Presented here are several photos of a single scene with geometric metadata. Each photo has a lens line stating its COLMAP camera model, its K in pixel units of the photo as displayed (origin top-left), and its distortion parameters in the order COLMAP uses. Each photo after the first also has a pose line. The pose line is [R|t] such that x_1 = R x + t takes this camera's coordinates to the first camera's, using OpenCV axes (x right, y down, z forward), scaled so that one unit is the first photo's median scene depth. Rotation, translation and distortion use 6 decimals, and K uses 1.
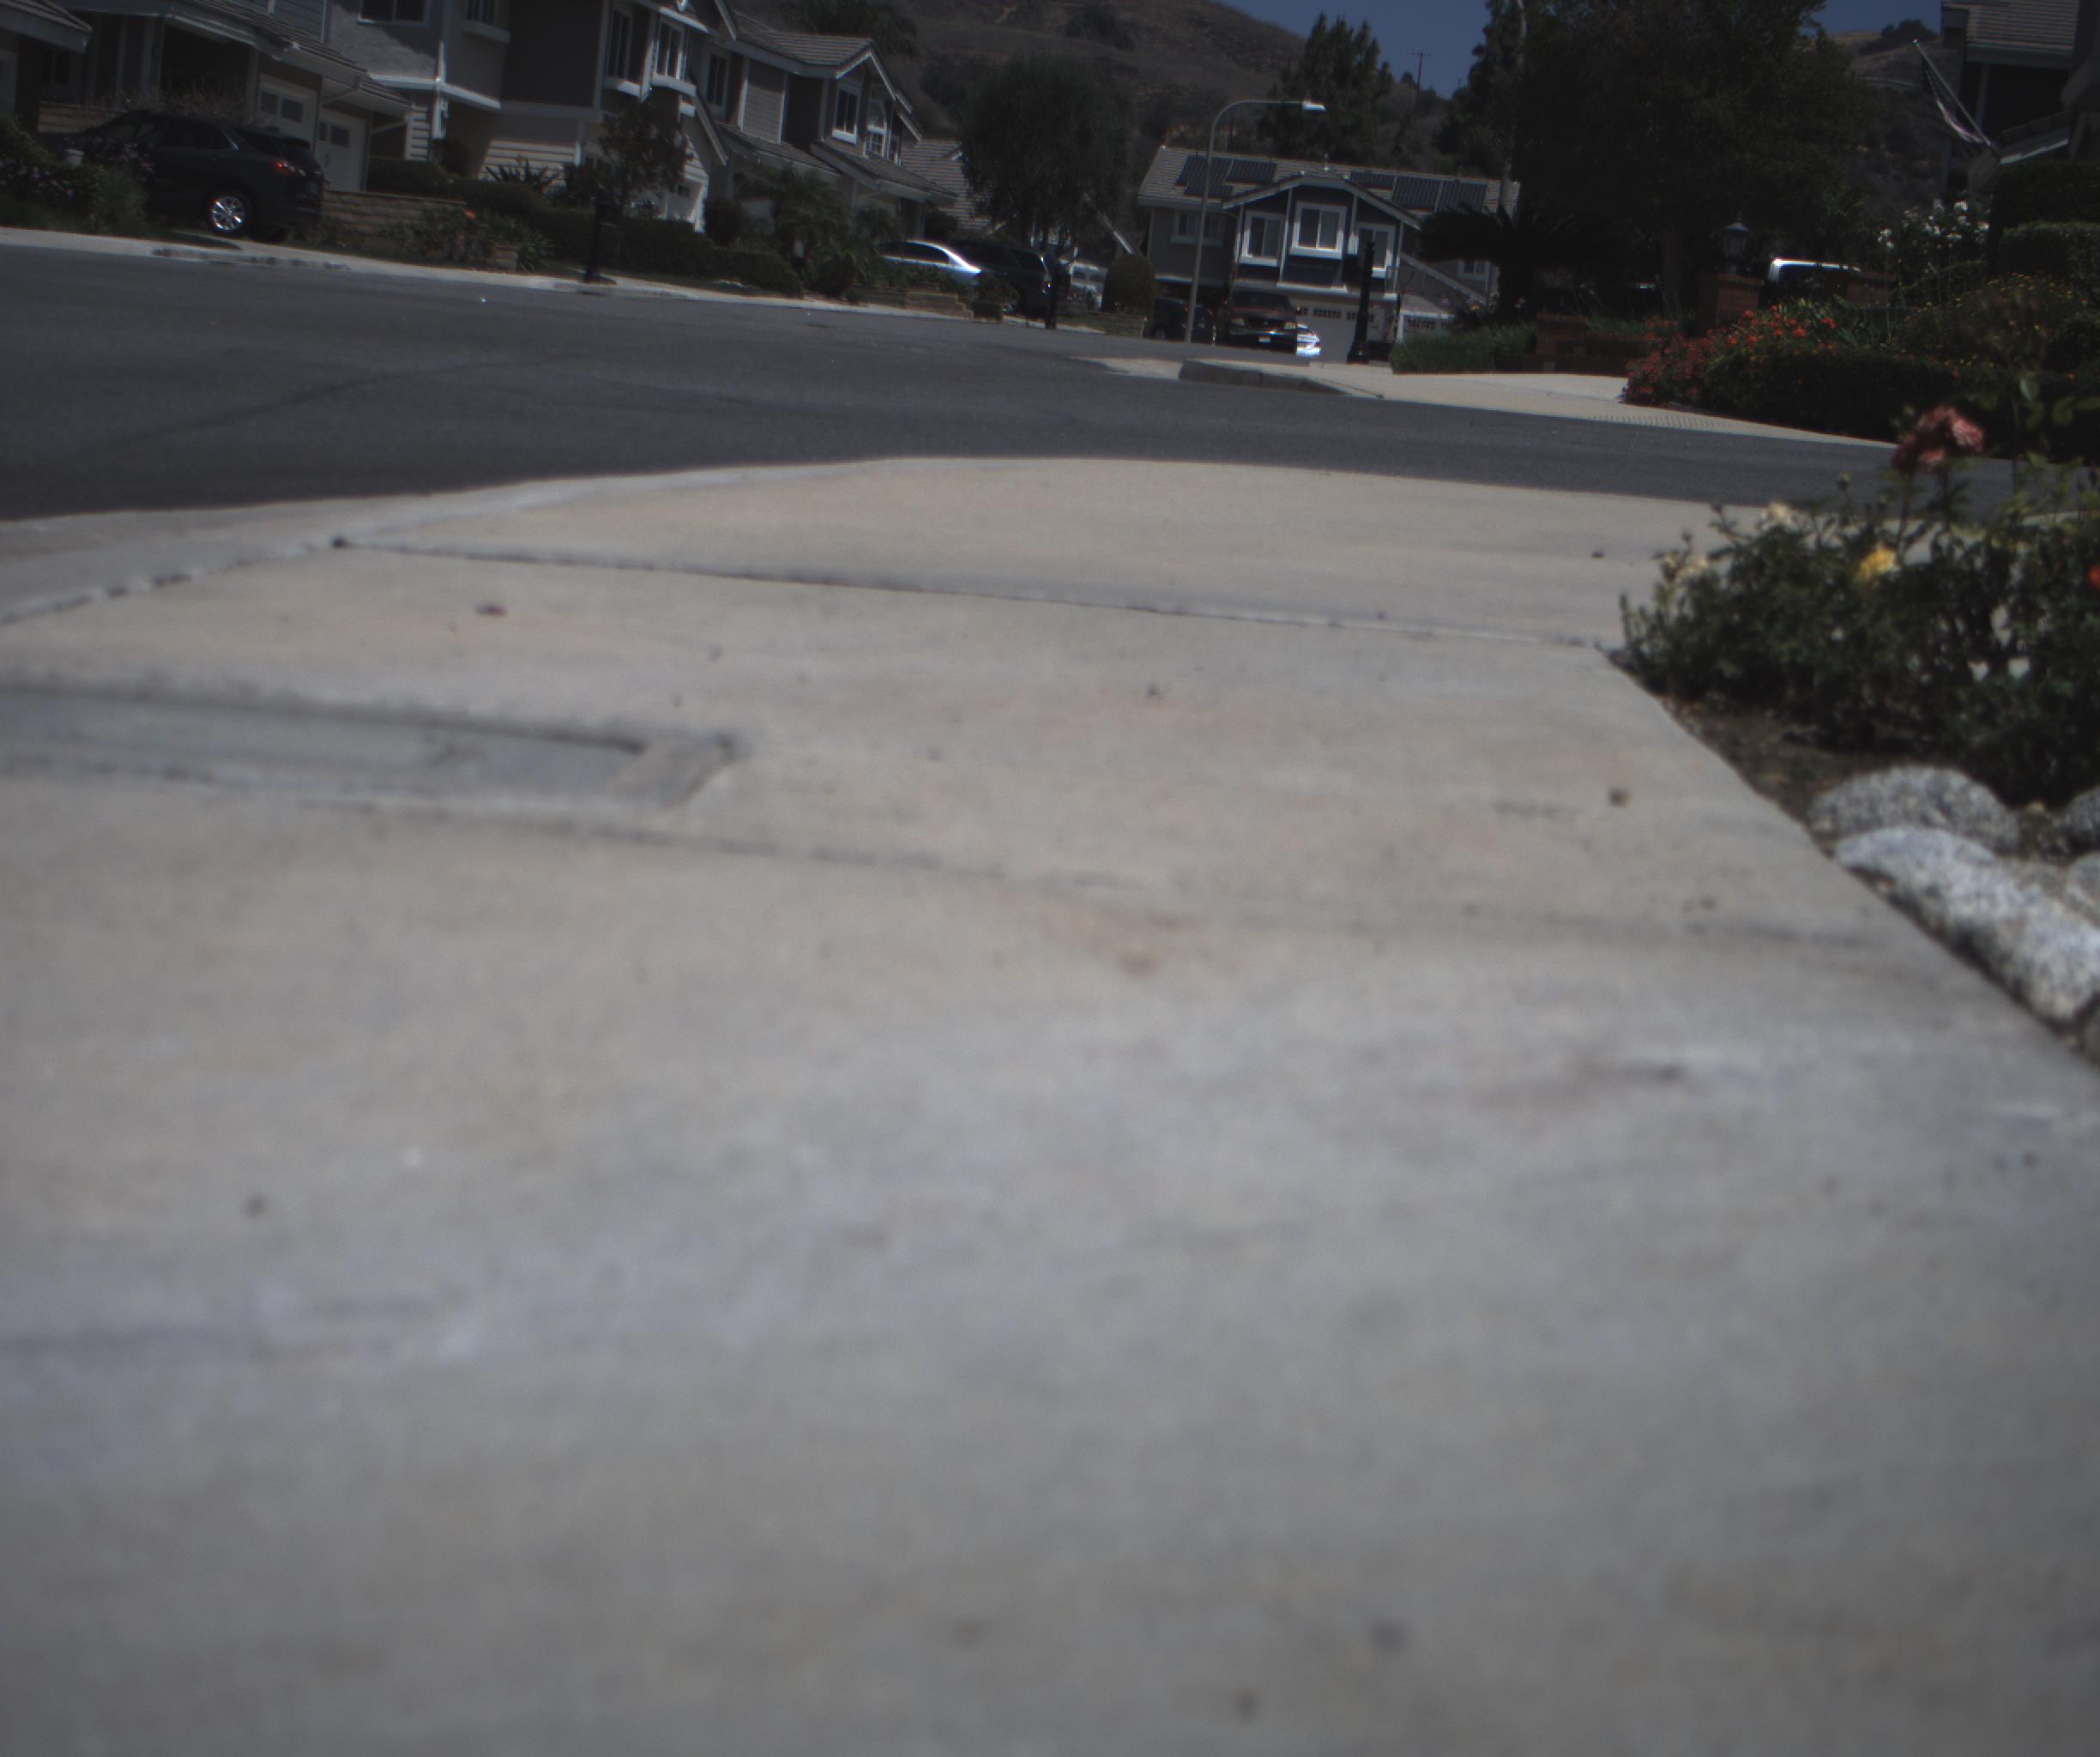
lens RADIAL K [[3971.5, 0, 1030.1], [0, 3971.5, 872.7], [0, 0, 1]] dist [-0.181864, 0.955914]
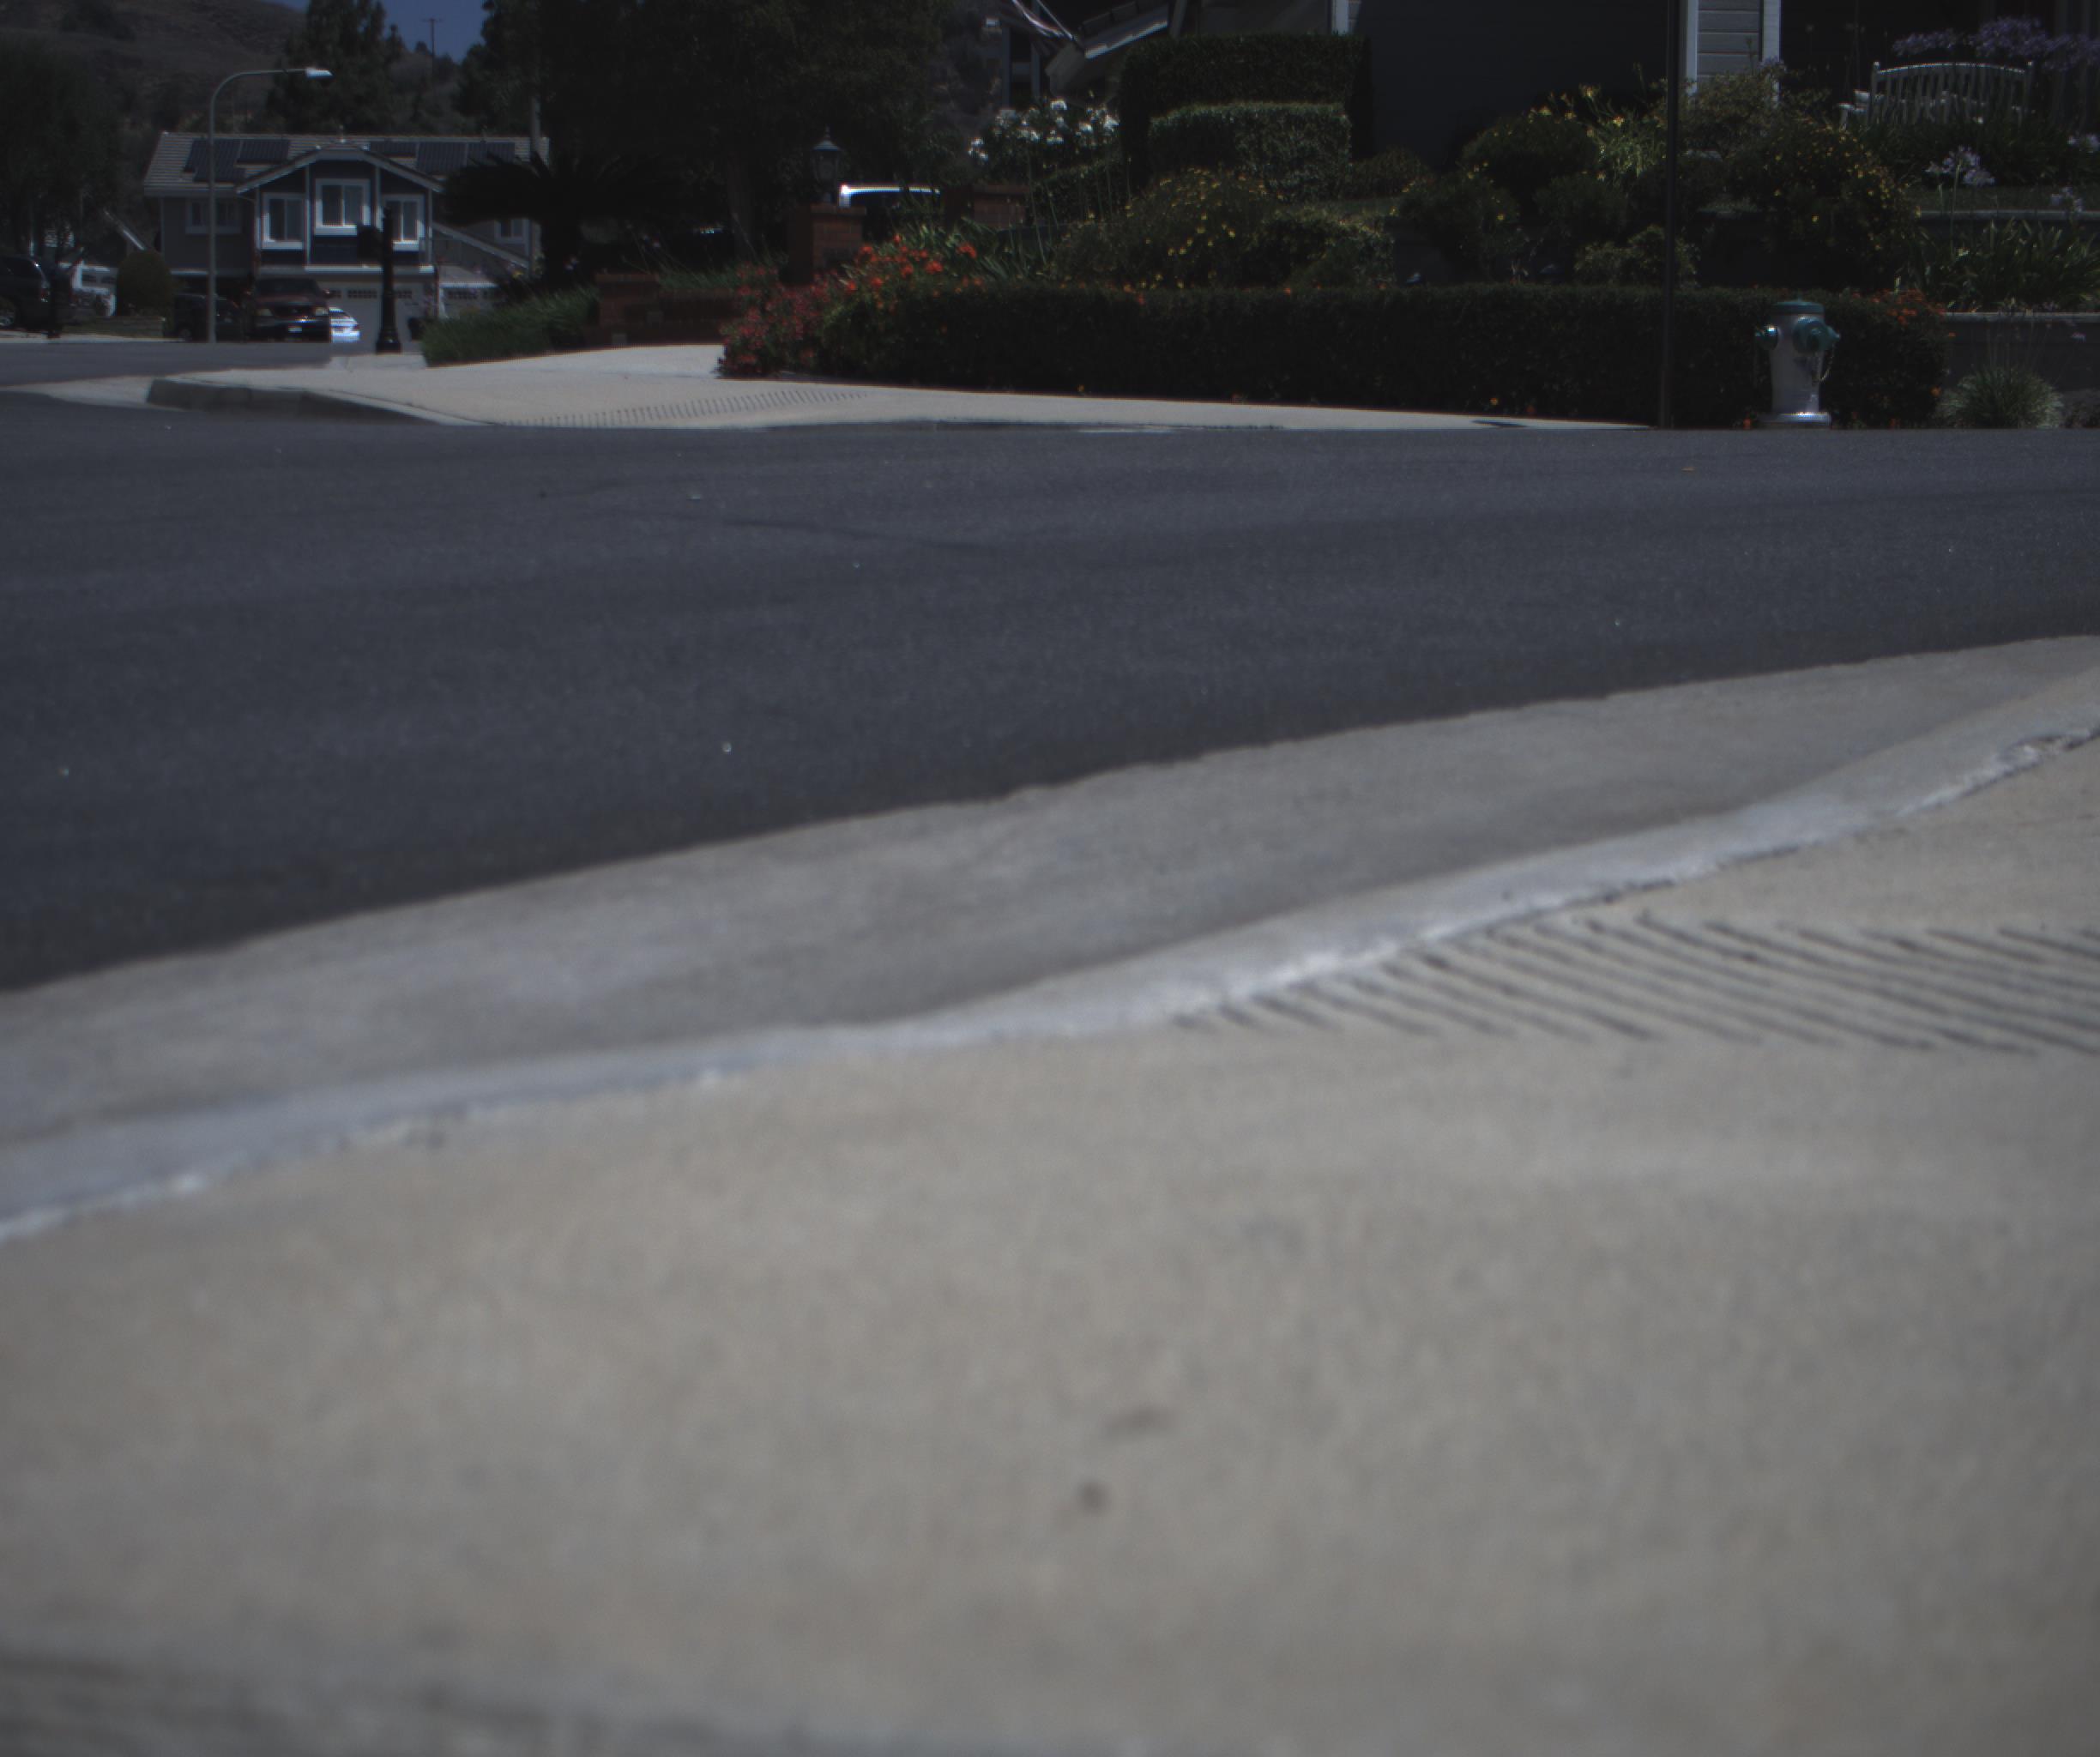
lens RADIAL K [[3971.5, 0, 1030.1], [0, 3971.5, 872.7], [0, 0, 1]] dist [-0.181864, 0.955914]
pose [[0.967583, -0.124052, 0.219987, 0.008043], [0.121889, 0.992267, 0.023436, -0.010627], [-0.221193, 0.004138, 0.975221, 0.072381]]
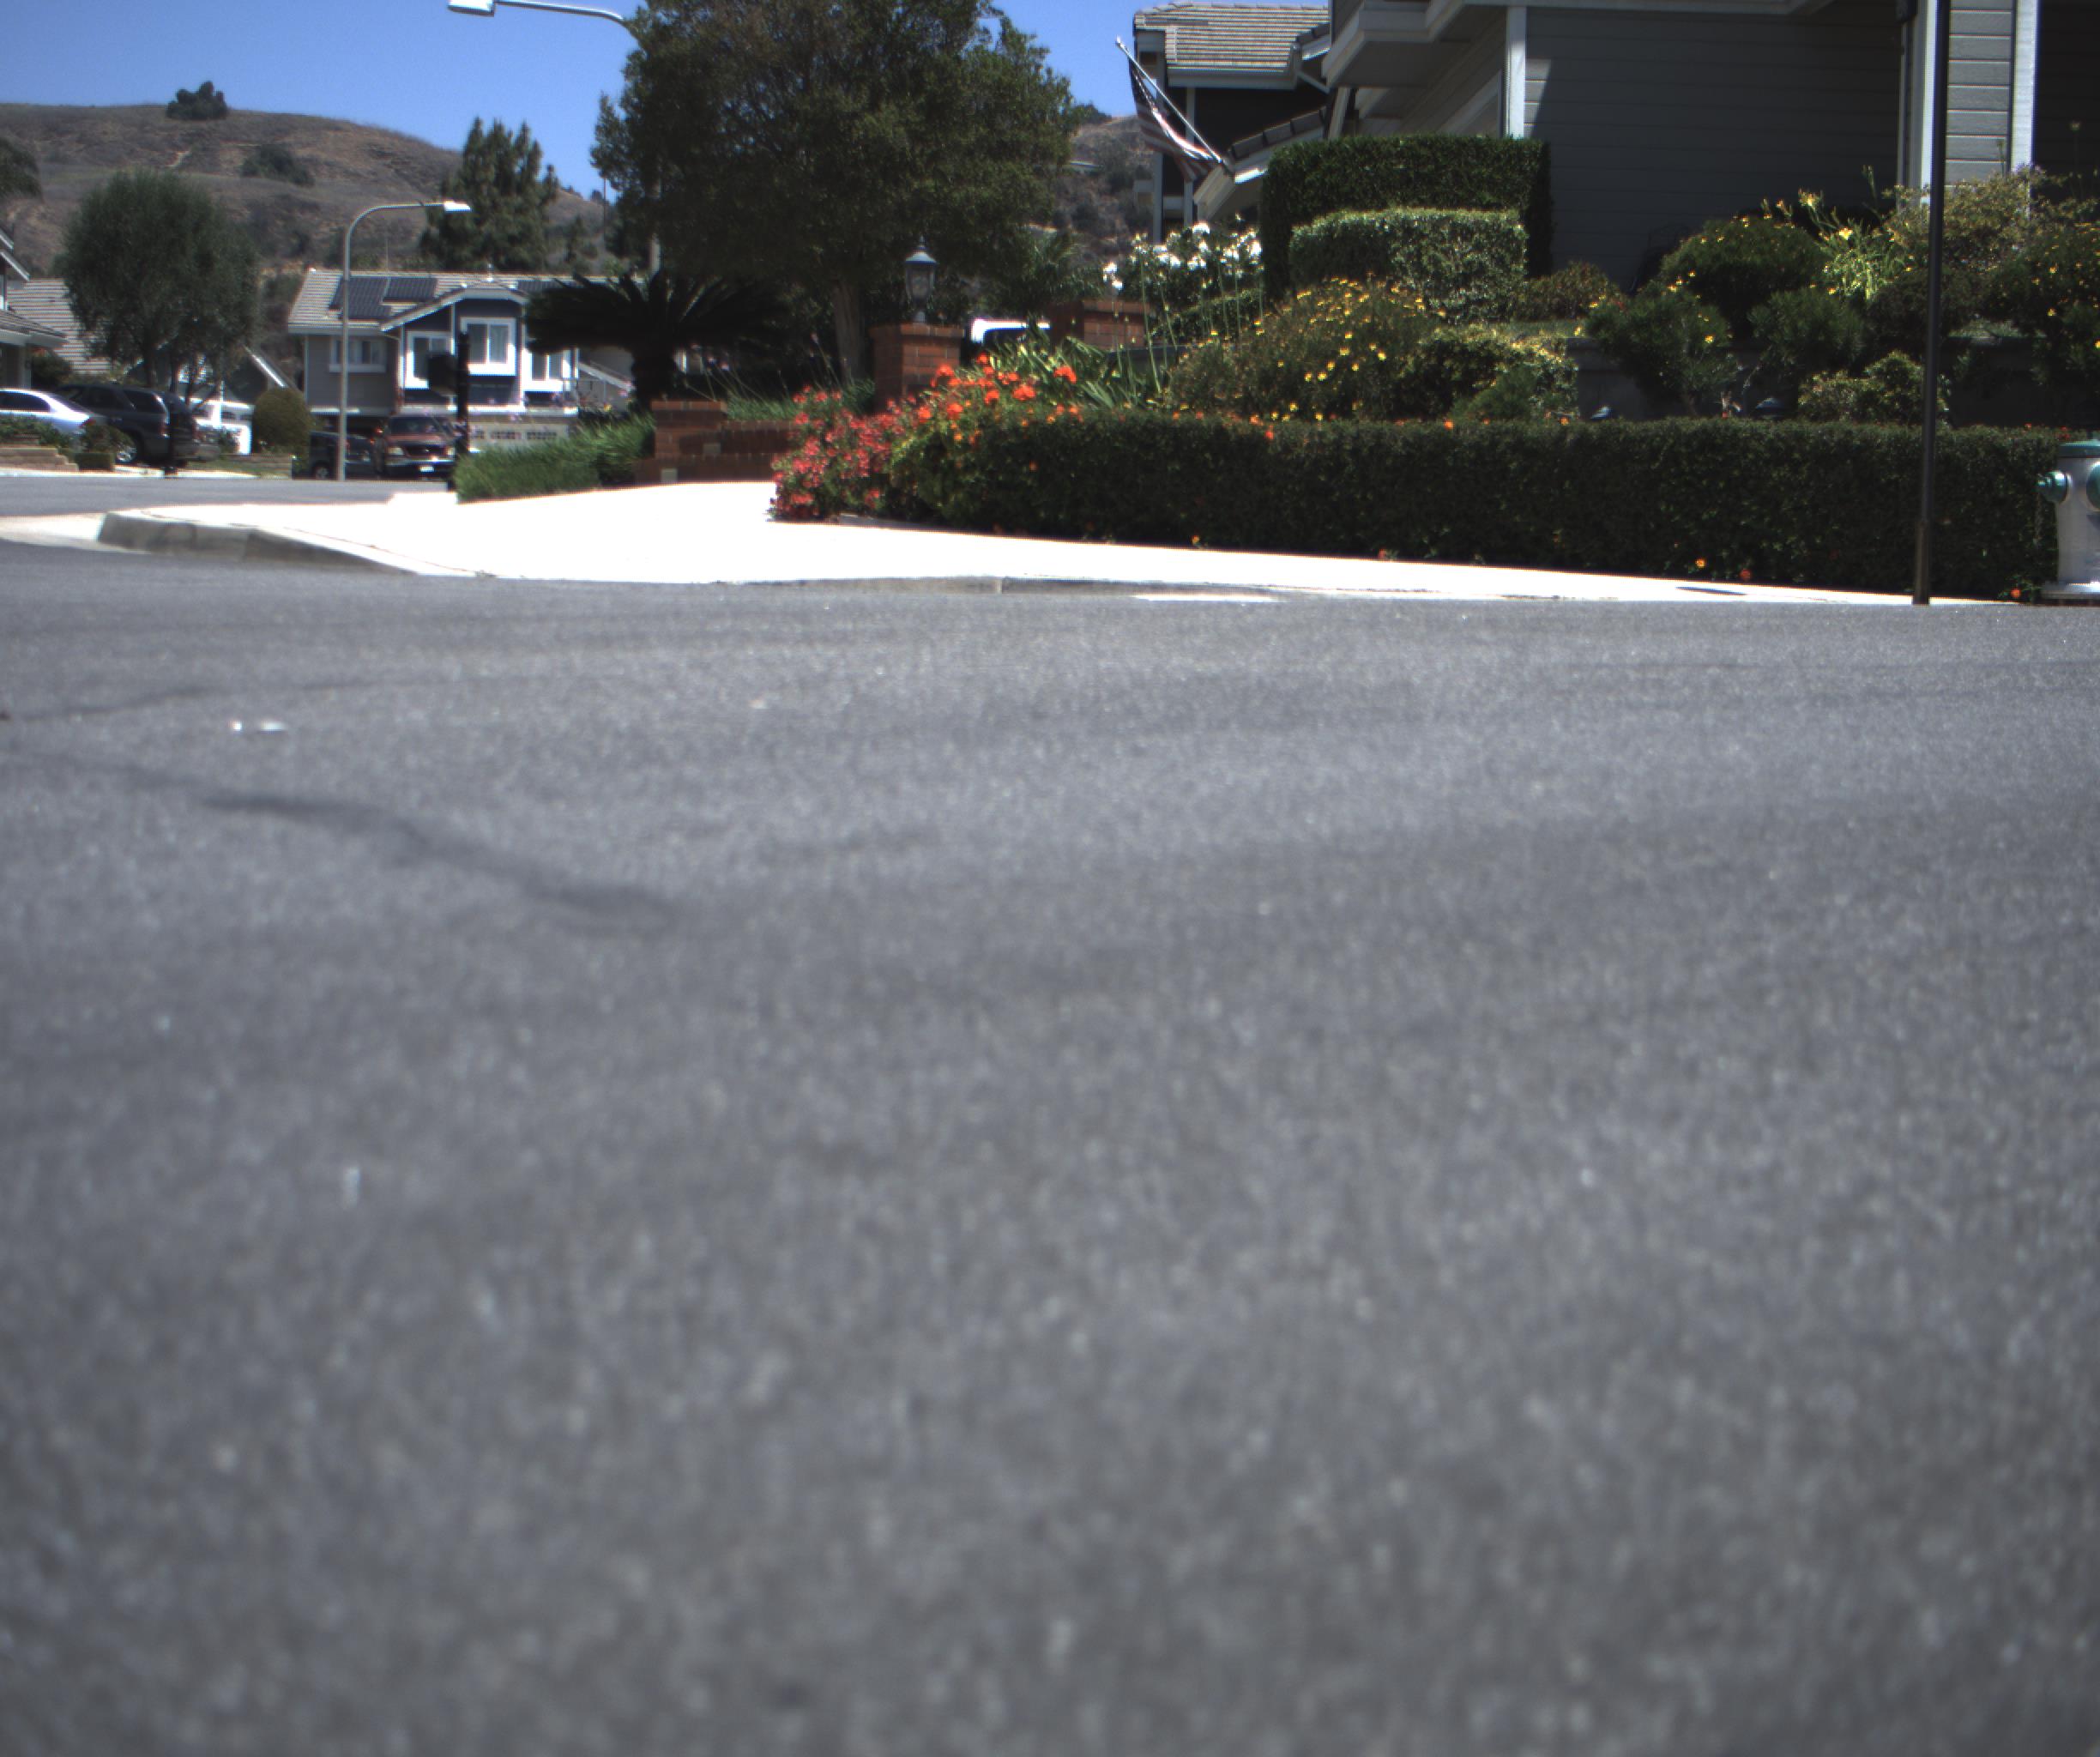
lens RADIAL K [[3971.5, 0, 1030.1], [0, 3971.5, 872.7], [0, 0, 1]] dist [-0.181864, 0.955914]
pose [[0.977743, -0.098225, 0.185393, 0.021016], [0.103510, 0.994447, -0.019020, -0.014294], [-0.182495, 0.037787, 0.982480, 0.113150]]
